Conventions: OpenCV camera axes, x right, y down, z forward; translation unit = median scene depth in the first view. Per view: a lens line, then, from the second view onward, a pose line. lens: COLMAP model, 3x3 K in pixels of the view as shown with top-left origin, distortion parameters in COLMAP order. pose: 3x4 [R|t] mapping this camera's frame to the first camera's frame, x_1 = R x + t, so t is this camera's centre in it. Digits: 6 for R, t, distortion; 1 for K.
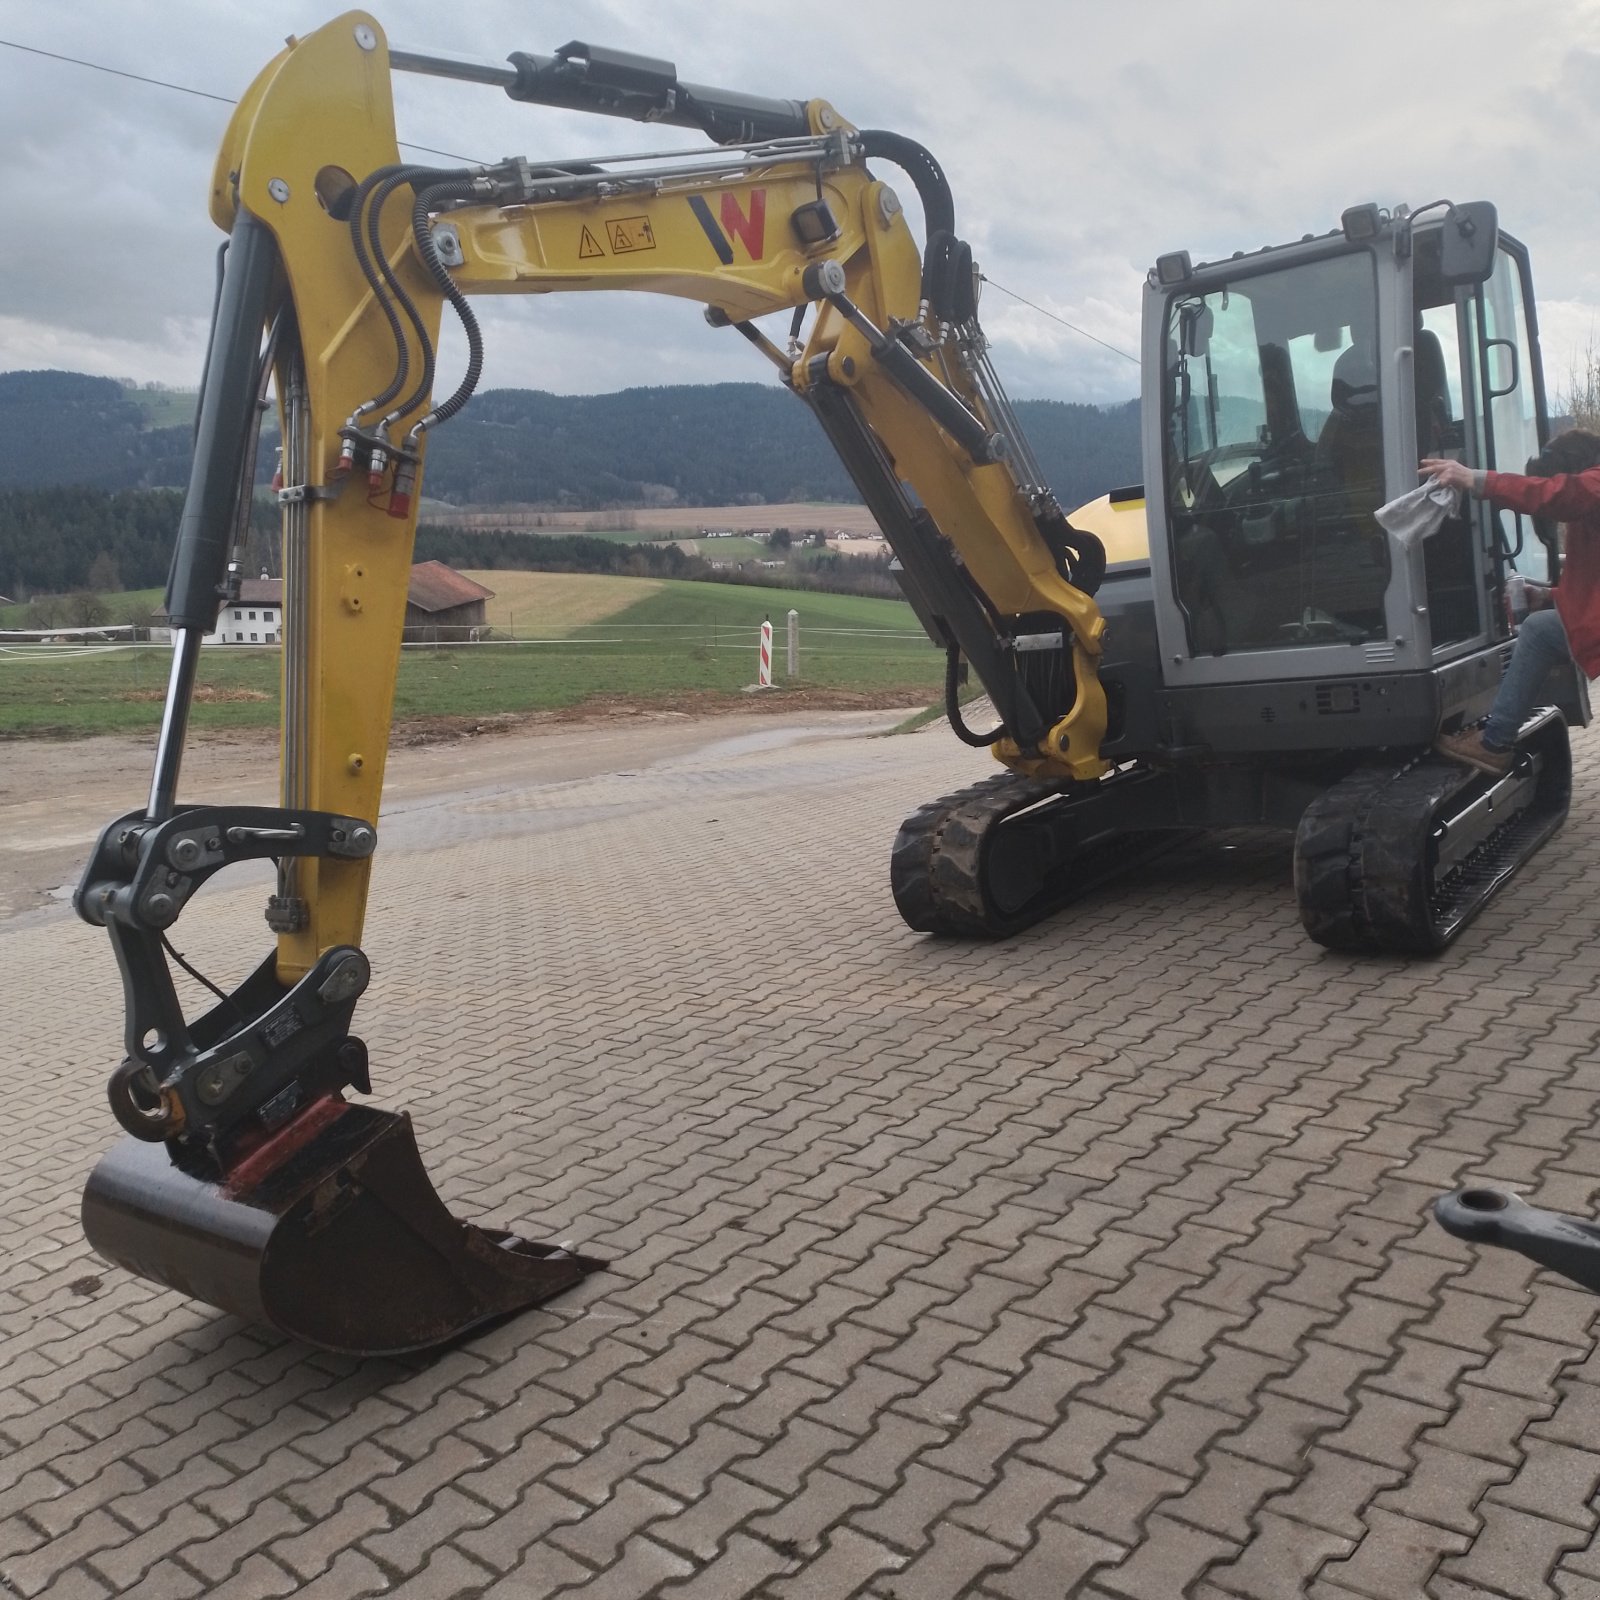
lens RADIAL K [[1563.6, 0, 800.0], [0, 1563.6, 800.0], [0, 0, 1]] dist [0.103739, -0.180829]
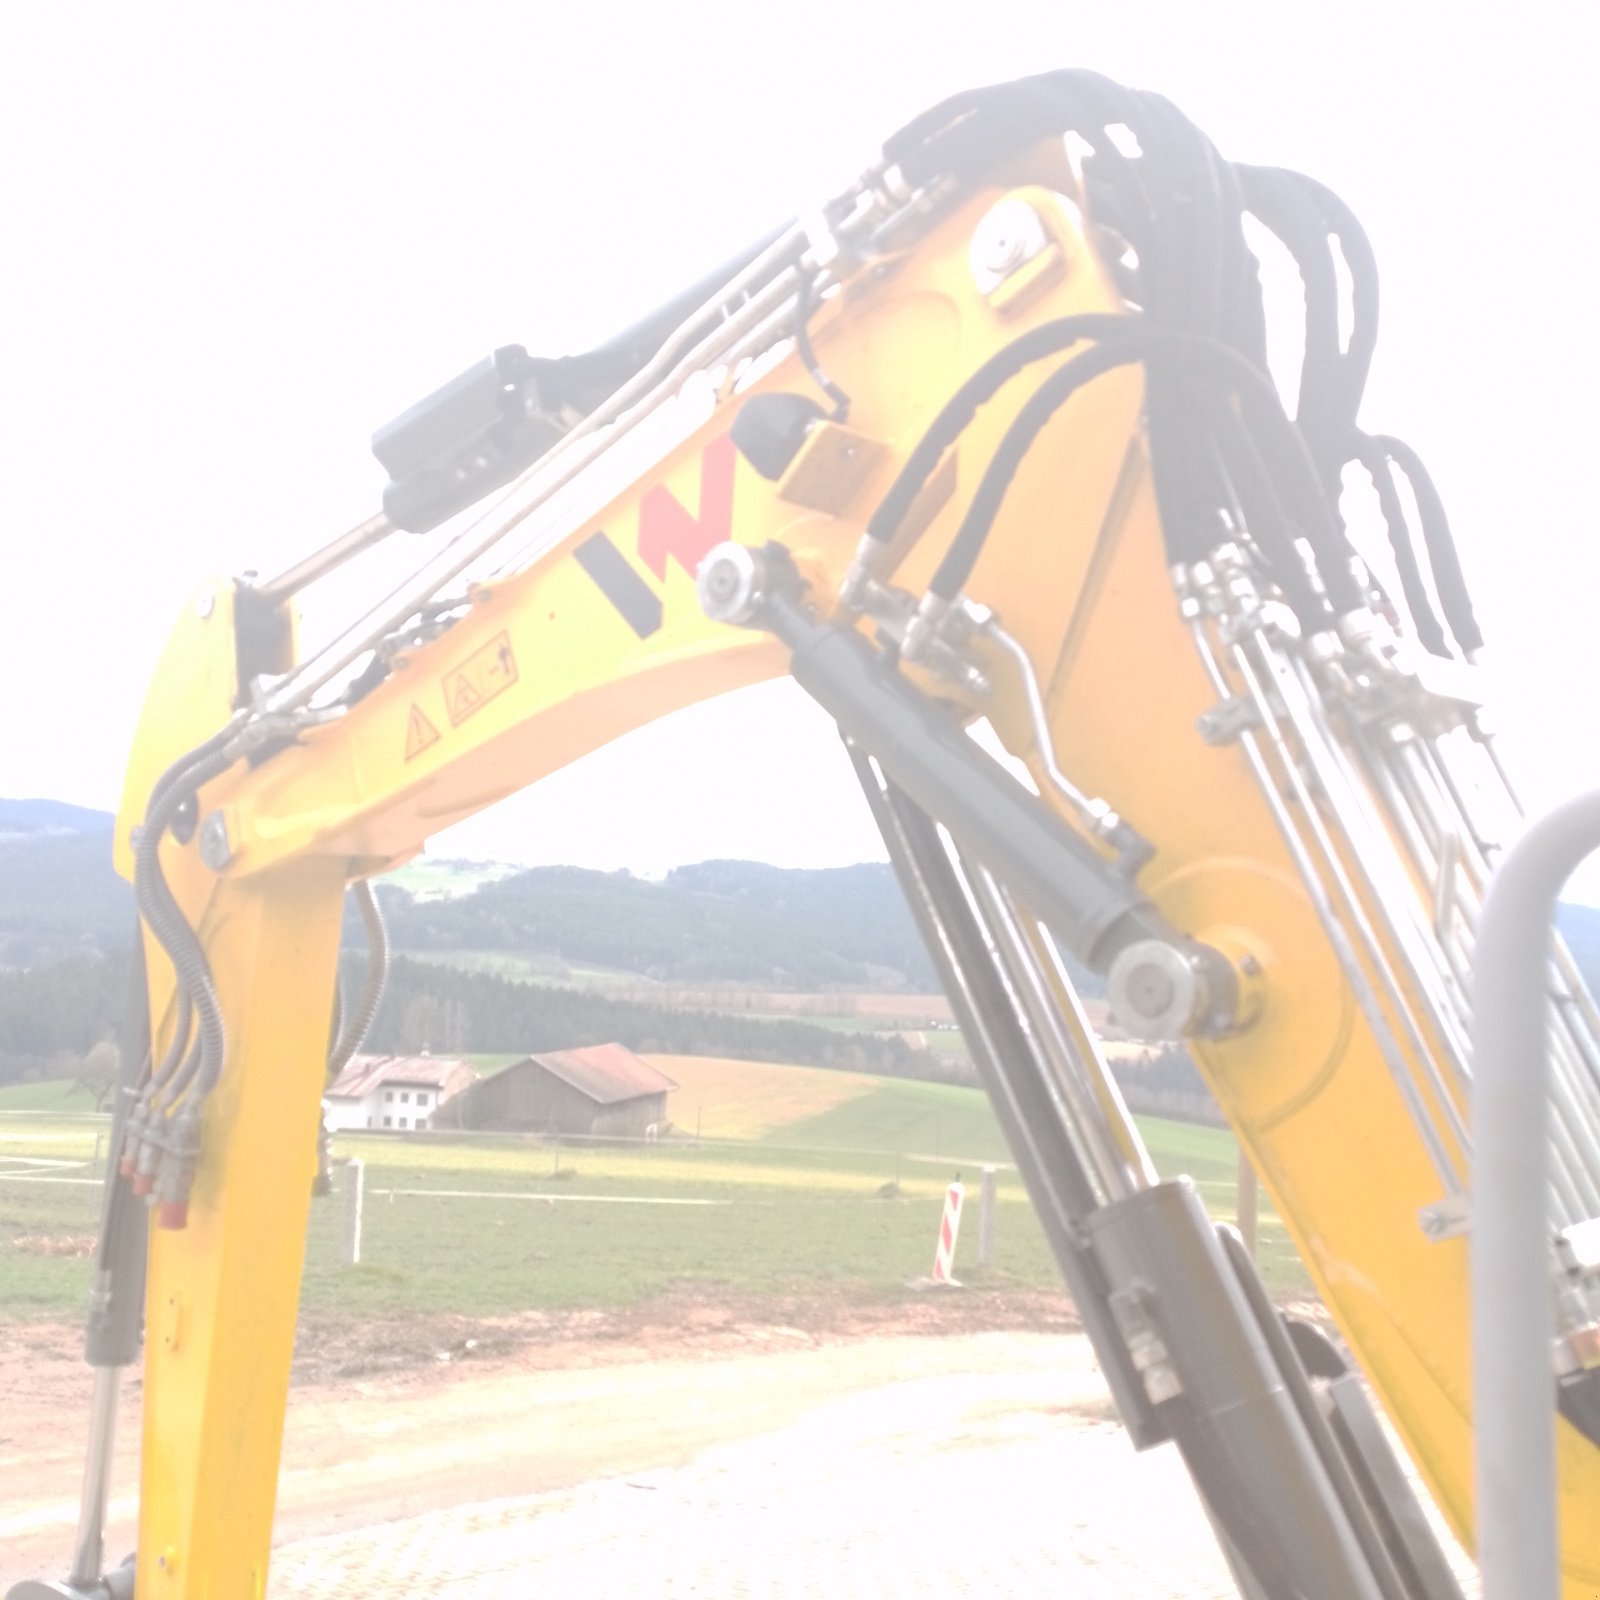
lens RADIAL K [[1822.1, 0, 800.0], [0, 1822.1, 800.0], [0, 0, 1]] dist [0.138651, -0.301029]
pose [[0.989955, 0.033948, -0.137248, 0.129559], [-0.071832, 0.956888, -0.281434, -0.298213], [0.121777, 0.288466, 0.949715, 1.280697]]
